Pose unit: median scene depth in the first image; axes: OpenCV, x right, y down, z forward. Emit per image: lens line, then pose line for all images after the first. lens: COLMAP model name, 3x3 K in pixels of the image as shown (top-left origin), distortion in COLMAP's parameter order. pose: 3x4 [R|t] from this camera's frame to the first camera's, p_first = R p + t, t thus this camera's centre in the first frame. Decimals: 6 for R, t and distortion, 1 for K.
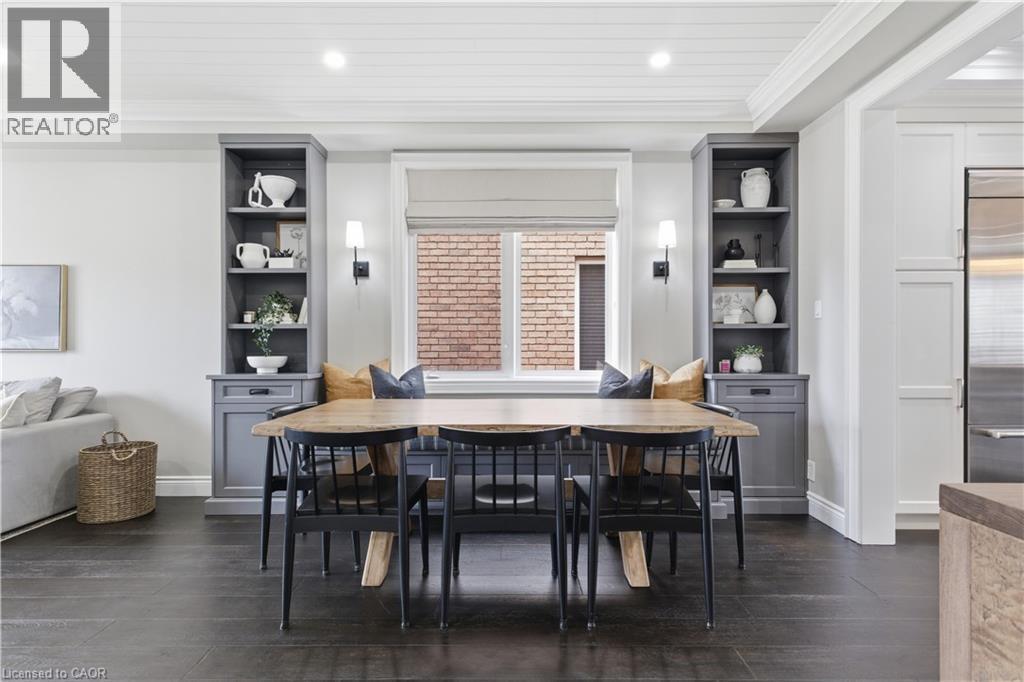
lens RADIAL K [[510.2, 0, 510.1], [0, 510.2, 346.0], [0, 0, 1]] dist [-0.004217, 0.000417]
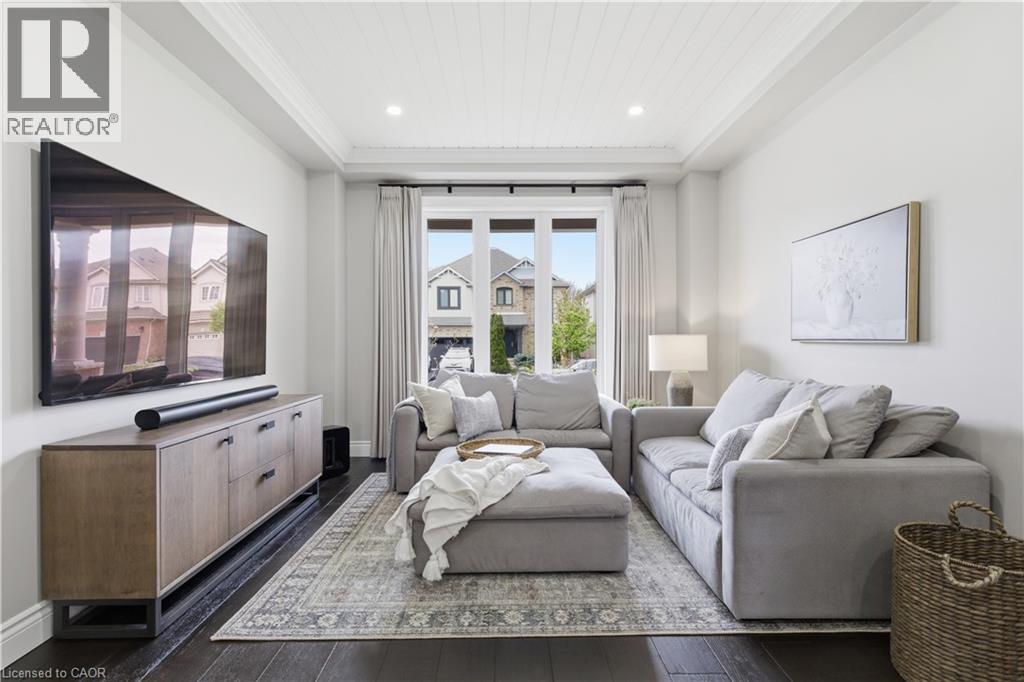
lens RADIAL K [[510.2, 0, 509.5], [0, 510.2, 342.1], [0, 0, 1]] dist [-0.004217, 0.000417]
pose [[0.012541, 0.002149, -0.999919, -0.295580], [0.005042, 0.999985, 0.002213, 0.006031], [0.999909, -0.005069, 0.012530, 0.551227]]
